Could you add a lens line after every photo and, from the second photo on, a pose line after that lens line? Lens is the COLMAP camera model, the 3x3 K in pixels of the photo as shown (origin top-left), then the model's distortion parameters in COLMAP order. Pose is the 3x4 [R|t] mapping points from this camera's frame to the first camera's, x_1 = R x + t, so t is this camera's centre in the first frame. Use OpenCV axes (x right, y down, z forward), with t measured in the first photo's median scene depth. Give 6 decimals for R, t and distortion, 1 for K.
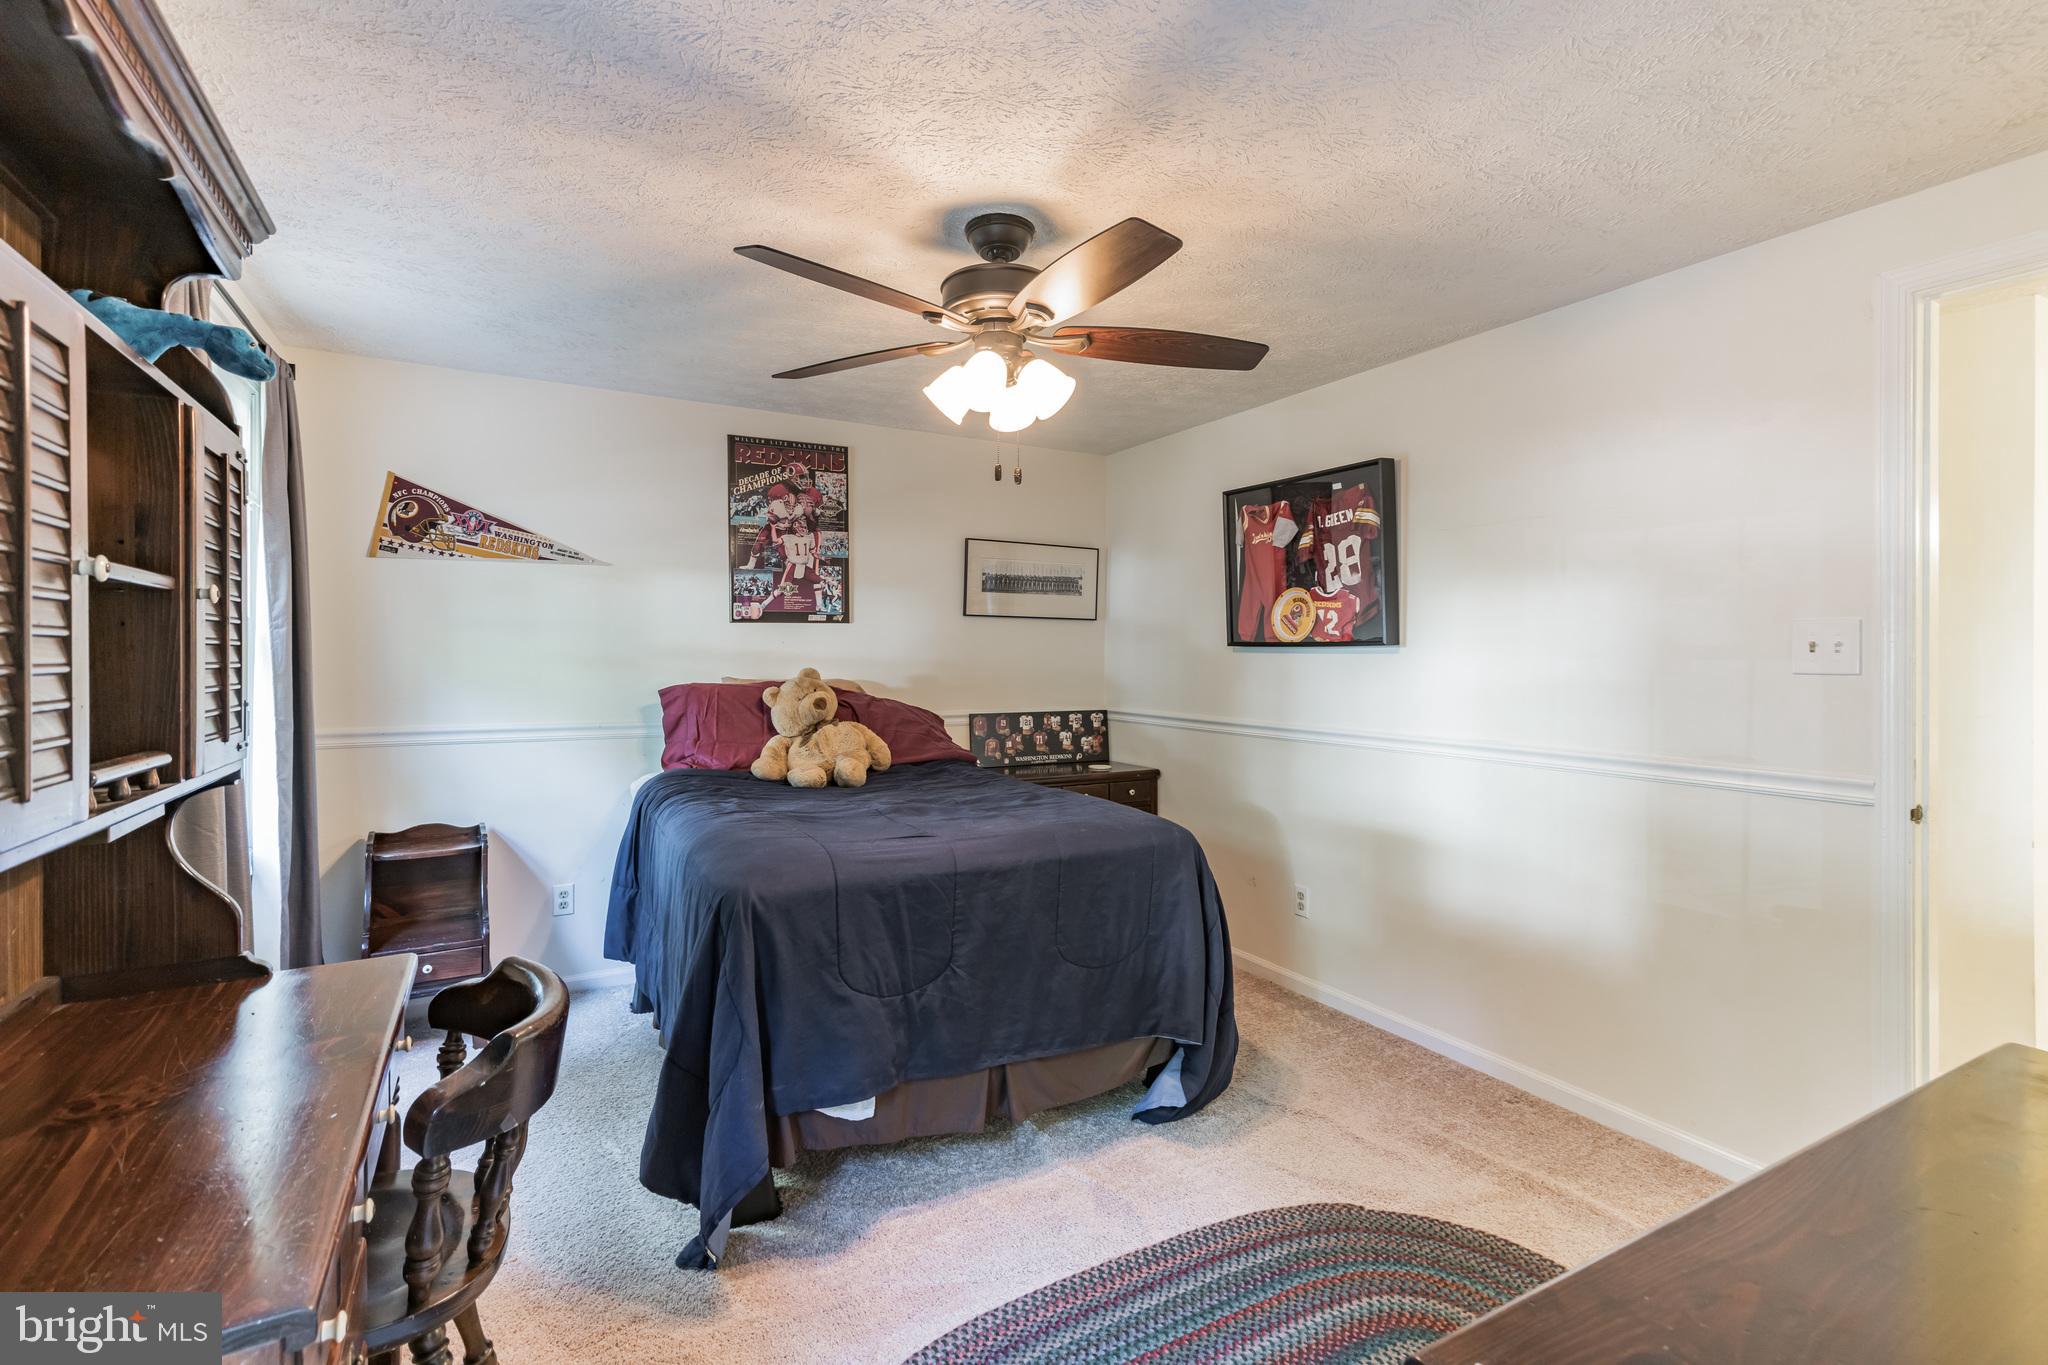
lens RADIAL K [[933.8, 0, 1035.5], [0, 933.8, 664.0], [0, 0, 1]] dist [0.001328, 0.000324]
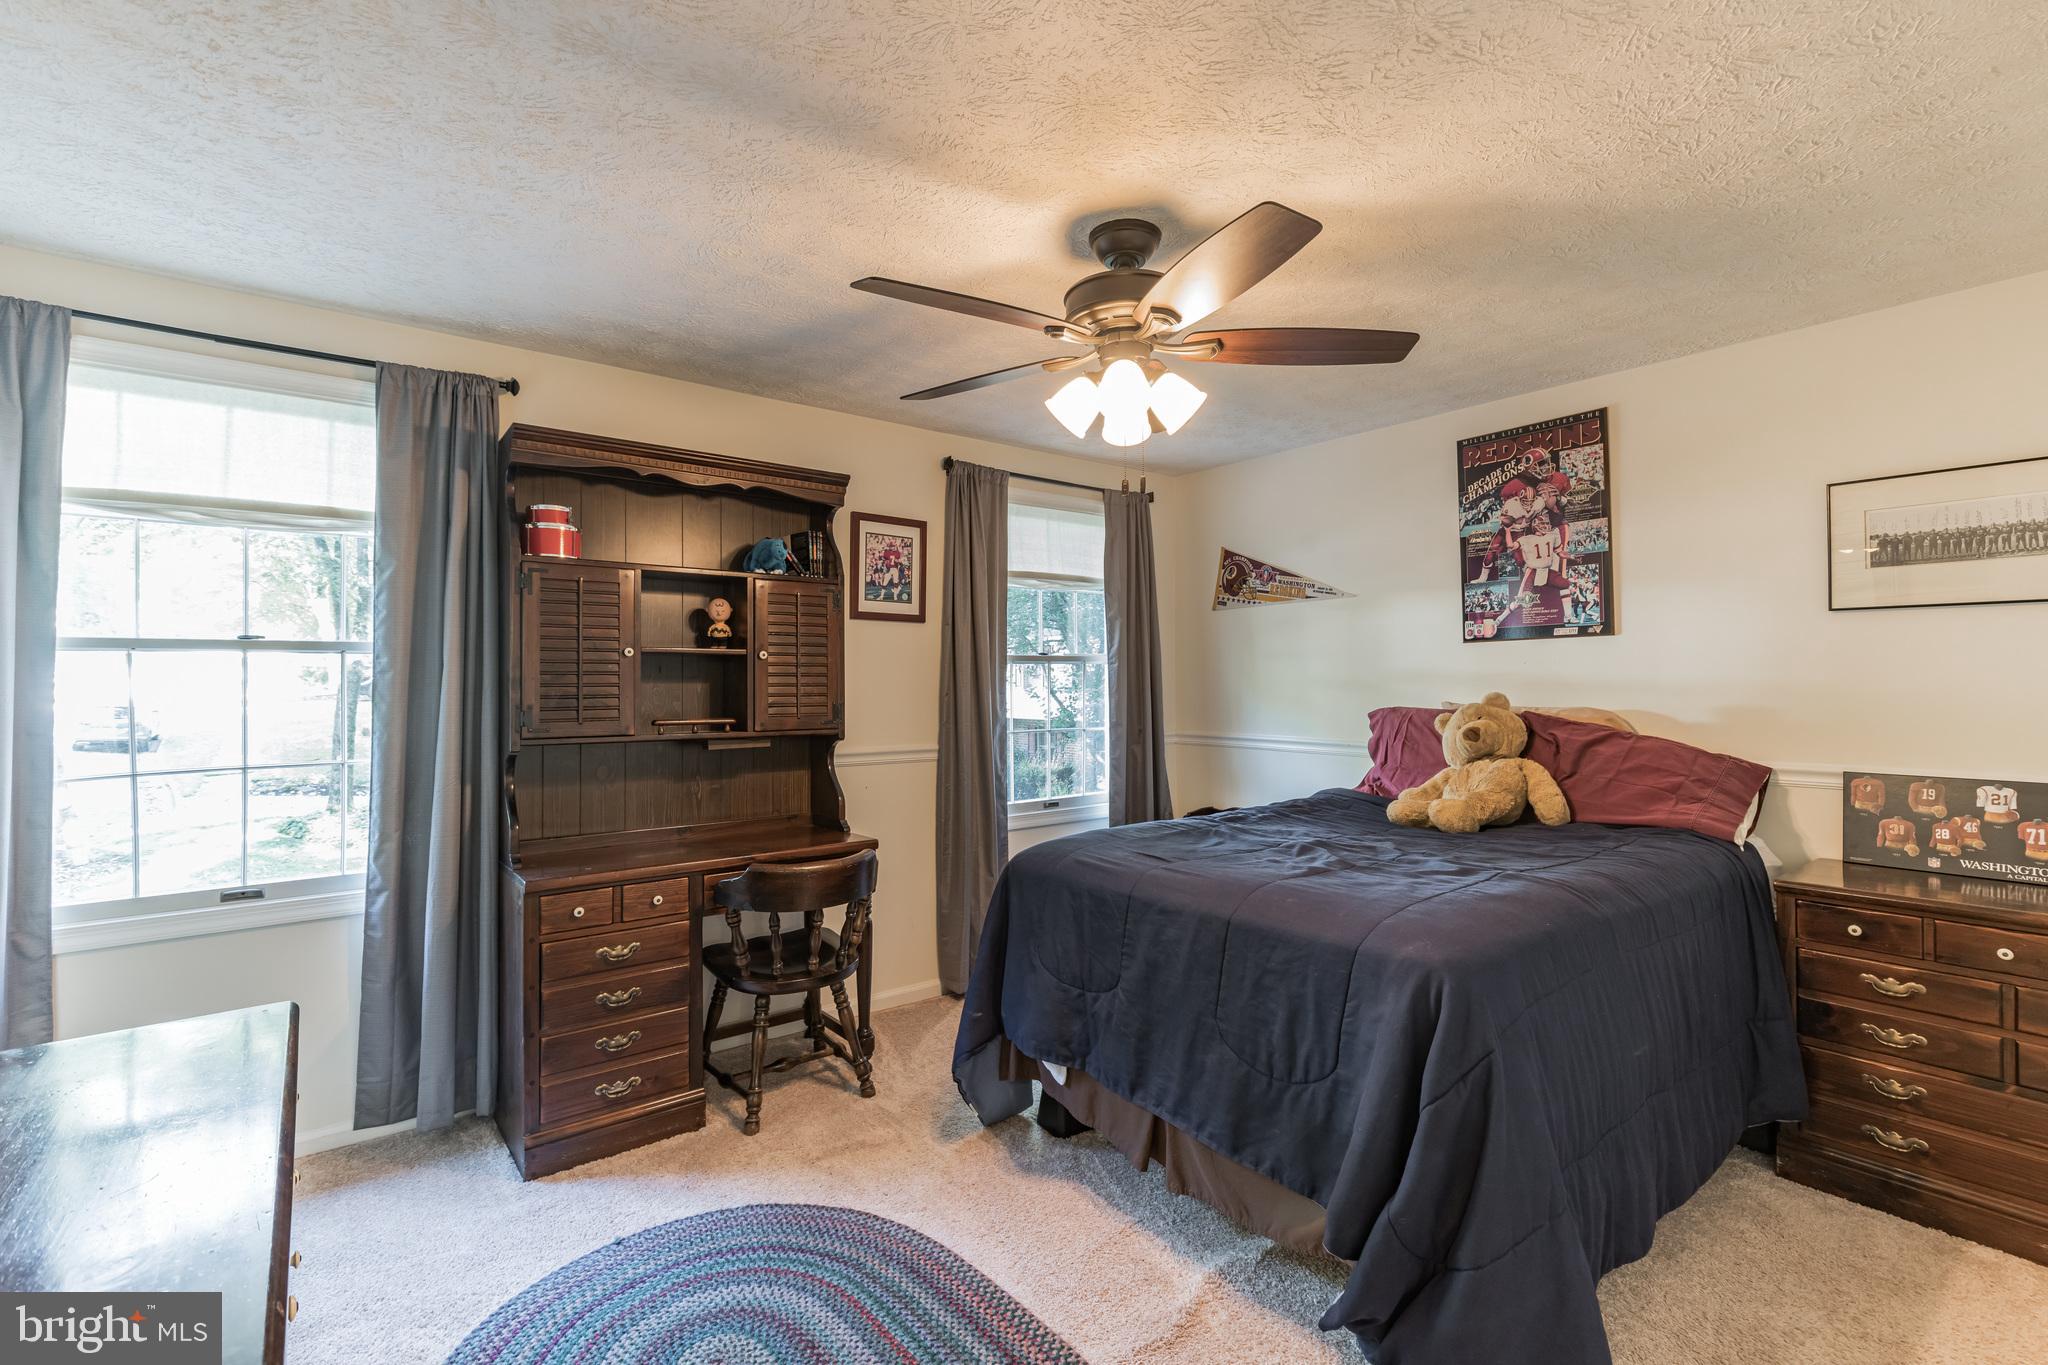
lens RADIAL K [[933.8, 0, 1041.9], [0, 933.8, 685.5], [0, 0, 1]] dist [0.001328, 0.000324]
pose [[0.137325, -0.001284, -0.990525, 0.517353], [-0.005524, 0.999983, -0.002063, 0.001837], [0.990511, 0.005755, 0.137315, 0.448836]]
